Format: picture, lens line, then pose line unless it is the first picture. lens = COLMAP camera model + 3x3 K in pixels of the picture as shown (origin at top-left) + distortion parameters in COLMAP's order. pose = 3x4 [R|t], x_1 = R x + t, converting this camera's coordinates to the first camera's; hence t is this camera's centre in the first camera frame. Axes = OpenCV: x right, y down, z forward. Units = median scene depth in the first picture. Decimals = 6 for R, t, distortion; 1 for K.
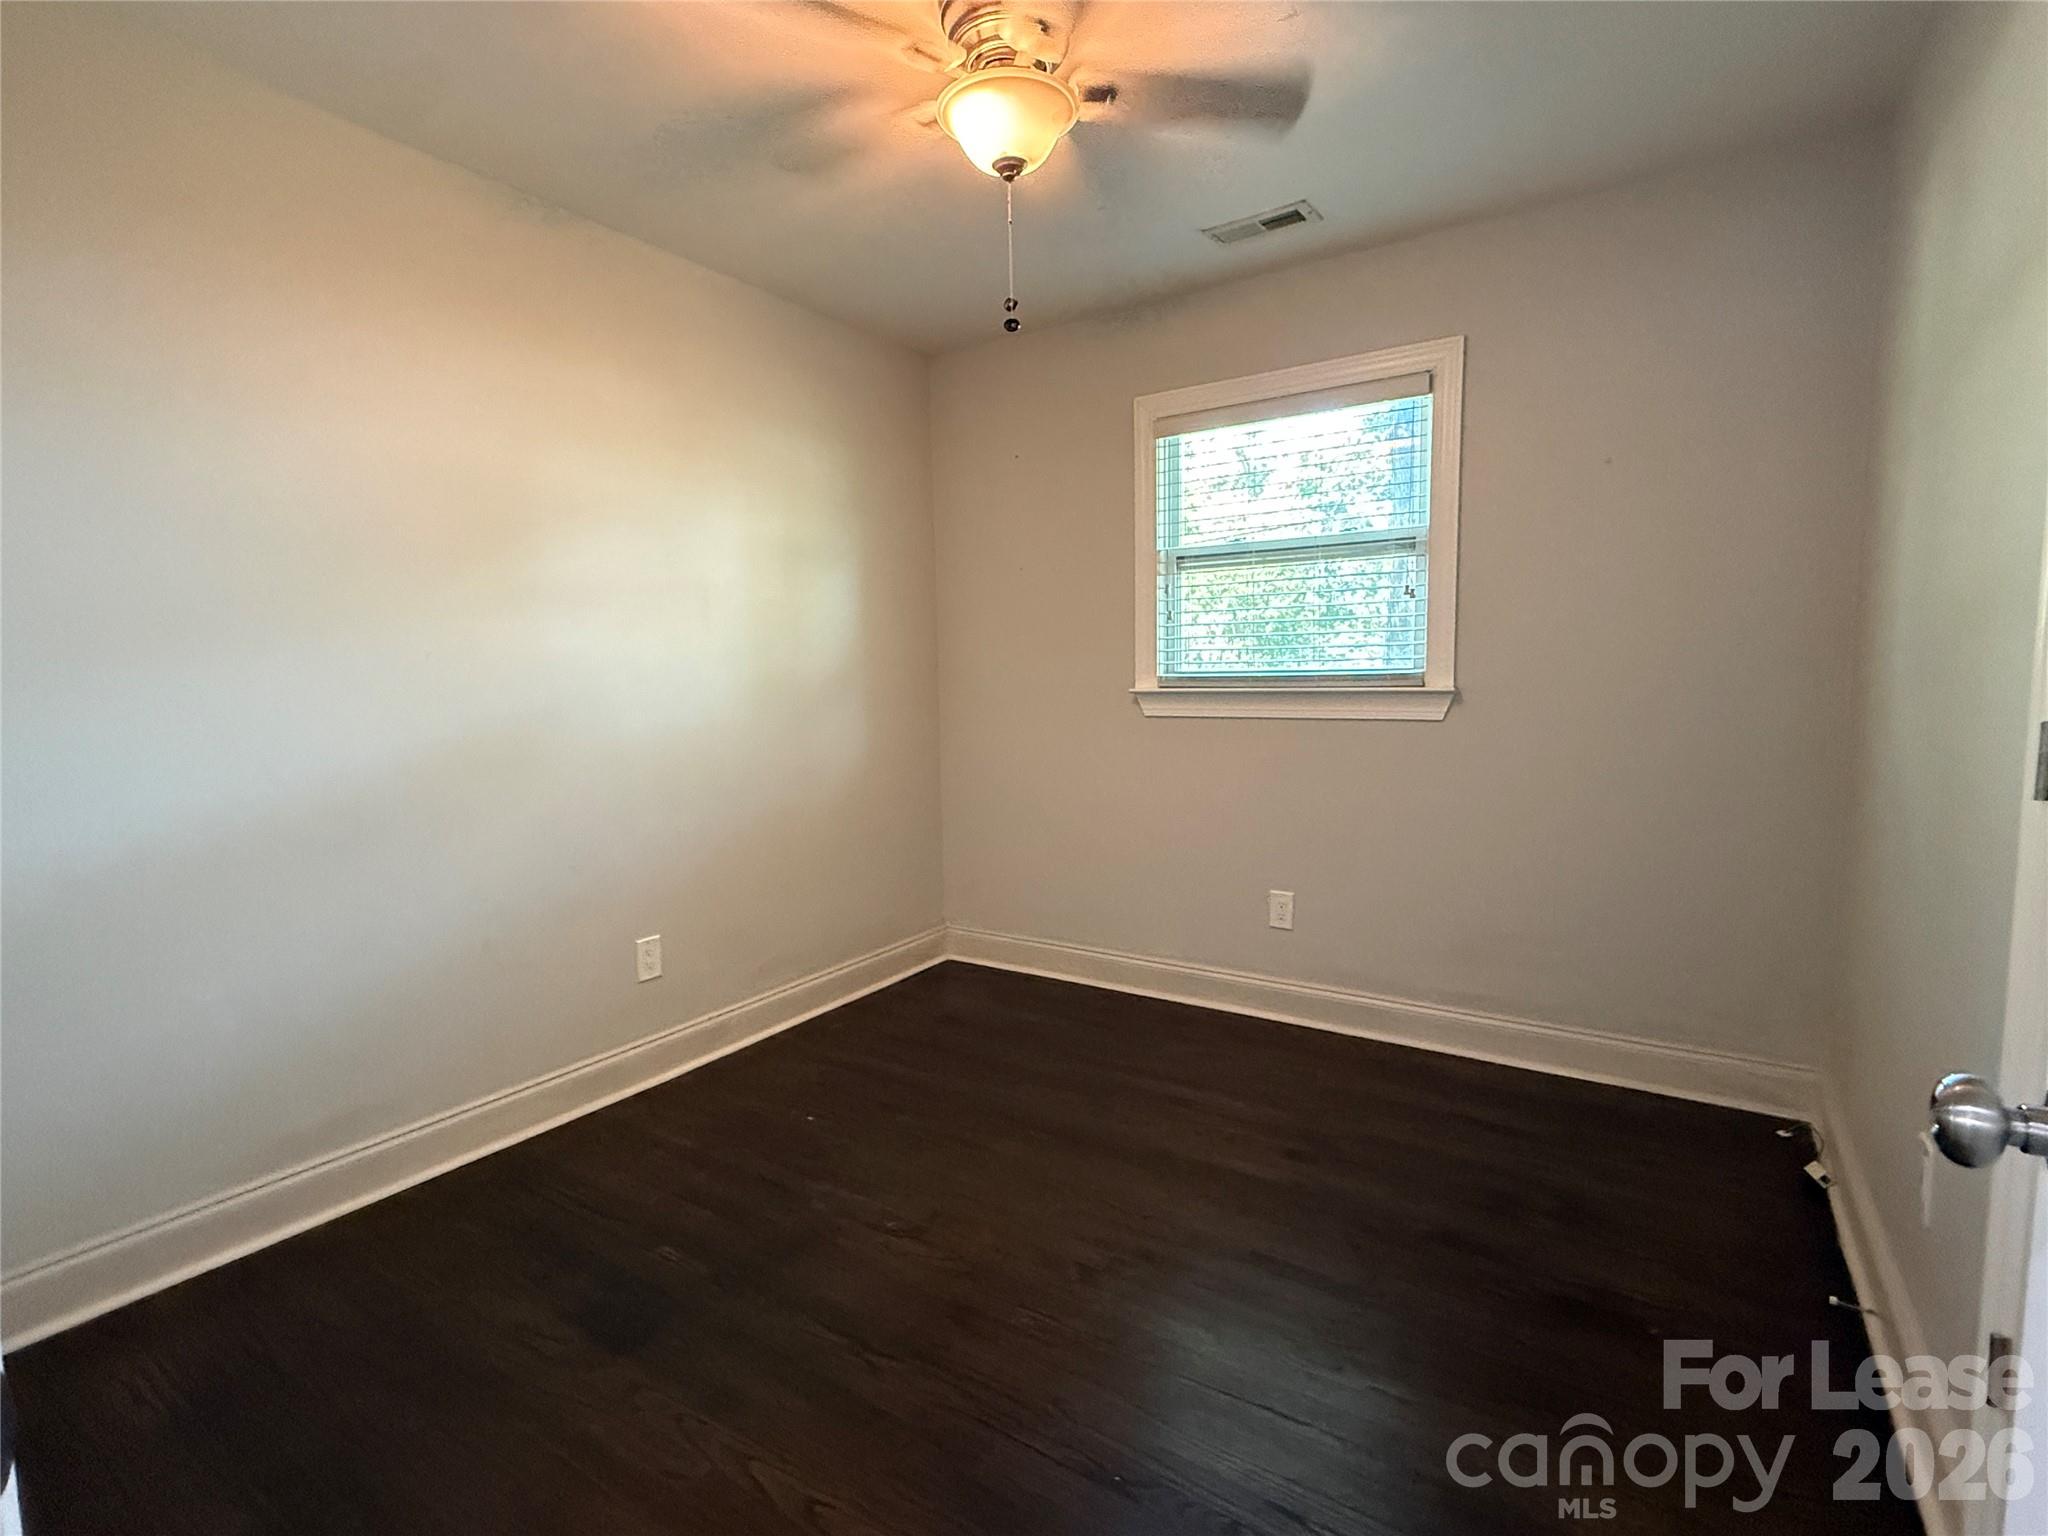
lens RADIAL K [[952.3, 0, 1013.1], [0, 952.3, 762.9], [0, 0, 1]] dist [-0.000379, -0.000206]
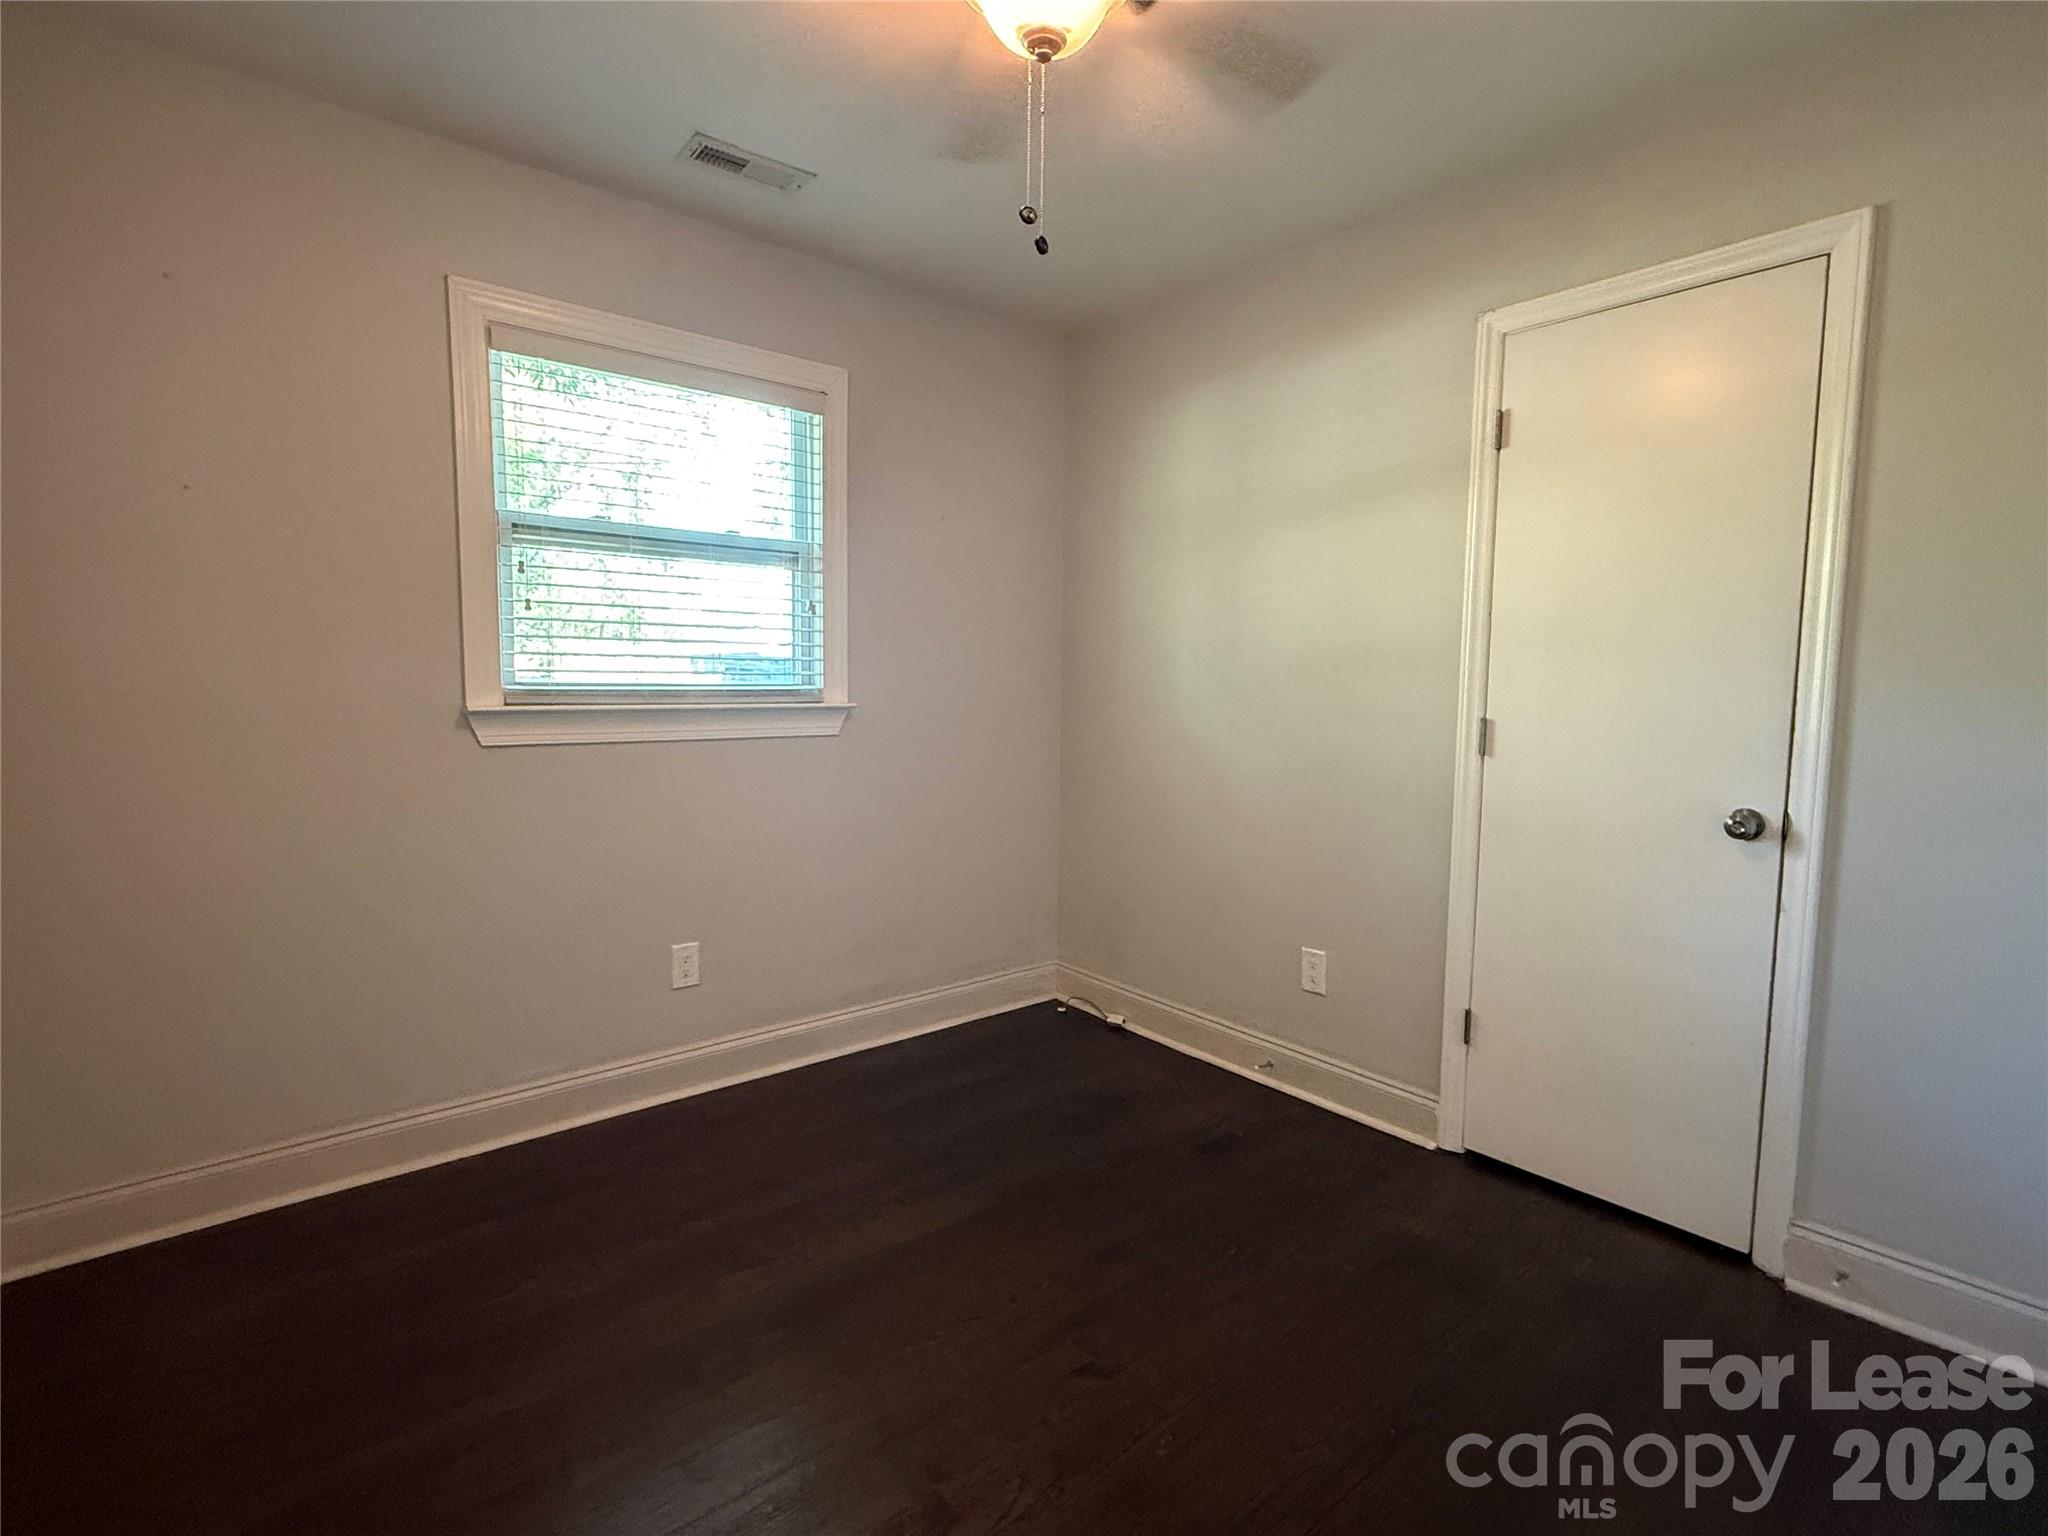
lens RADIAL K [[972.5, 0, 1016.8], [0, 972.5, 762.5], [0, 0, 1]] dist [0.003558, -0.000395]
pose [[0.296237, -0.059686, 0.953248, -0.483425], [0.079311, 0.996136, 0.037724, -0.038045], [-0.951816, 0.064428, 0.299826, 0.483326]]
